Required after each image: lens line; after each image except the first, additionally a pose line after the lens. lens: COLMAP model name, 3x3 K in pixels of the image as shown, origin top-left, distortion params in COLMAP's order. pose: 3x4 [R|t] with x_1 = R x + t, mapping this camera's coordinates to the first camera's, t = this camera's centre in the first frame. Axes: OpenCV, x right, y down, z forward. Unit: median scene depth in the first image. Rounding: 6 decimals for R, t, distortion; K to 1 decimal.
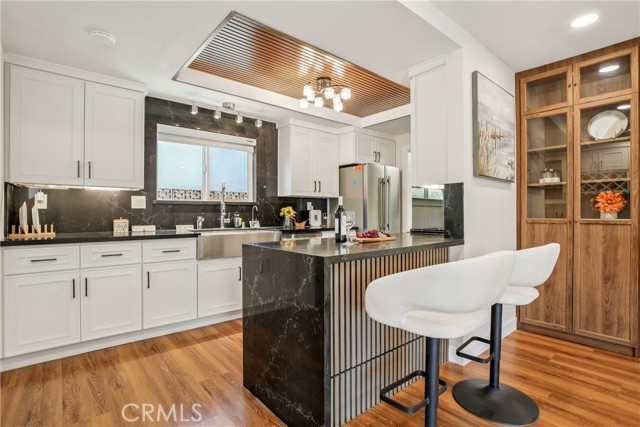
lens RADIAL K [[313.1, 0, 319.5], [0, 313.1, 213.0], [0, 0, 1]] dist [-0.024026, 0.000057]
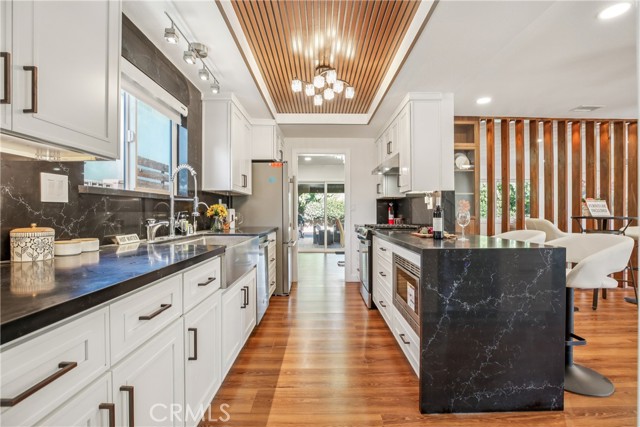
lens RADIAL K [[294.2, 0, 324.9], [0, 294.2, 212.0], [0, 0, 1]] dist [-0.039026, 0.009328]
pose [[0.633186, 0.001958, 0.773998, -0.689779], [-0.000628, 0.999998, -0.002016, -0.000343], [-0.774000, 0.000791, 0.633185, 0.469492]]
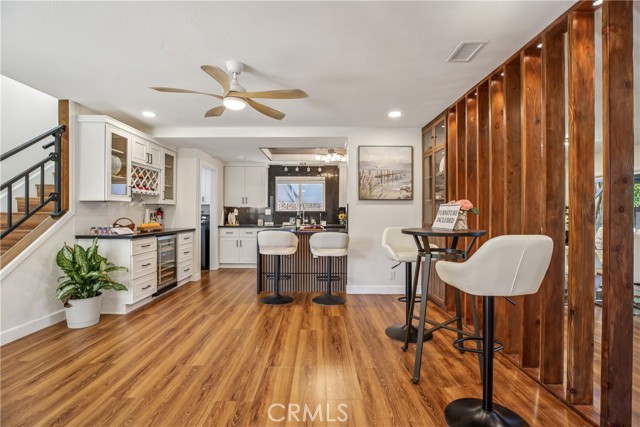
lens RADIAL K [[294.2, 0, 325.6], [0, 294.2, 216.2], [0, 0, 1]] dist [-0.039026, 0.009328]
pose [[0.770999, 0.007573, -0.636791, 1.211303], [-0.002728, 0.999959, 0.008589, -0.024897], [0.636830, -0.004885, 0.770989, -0.442577]]
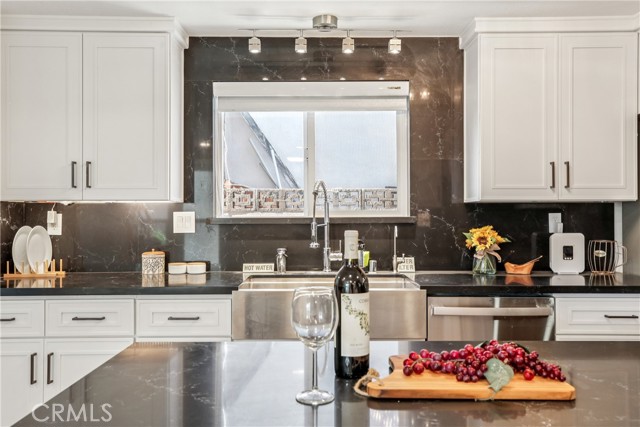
lens RADIAL K [[535.4, 0, 325.1], [0, 535.4, 211.7], [0, 0, 1]] dist [0.031112, -0.001867]
pose [[0.771600, -0.009126, -0.636042, 0.276674], [0.001878, 0.999925, -0.012069, -0.044450], [0.636105, 0.008118, 0.771560, 0.411814]]
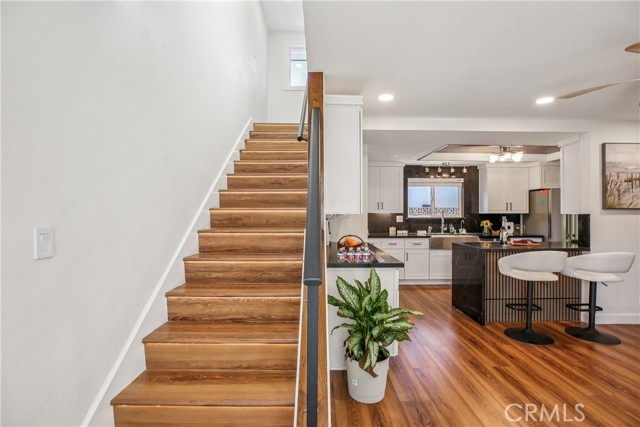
lens RADIAL K [[294.2, 0, 321.5], [0, 294.2, 213.5], [0, 0, 1]] dist [-0.039026, 0.009328]
pose [[0.772118, 0.002585, -0.635474, 0.250400], [-0.001455, 0.999996, 0.002300, -0.077165], [0.635477, -0.000851, 0.772119, -0.840908]]
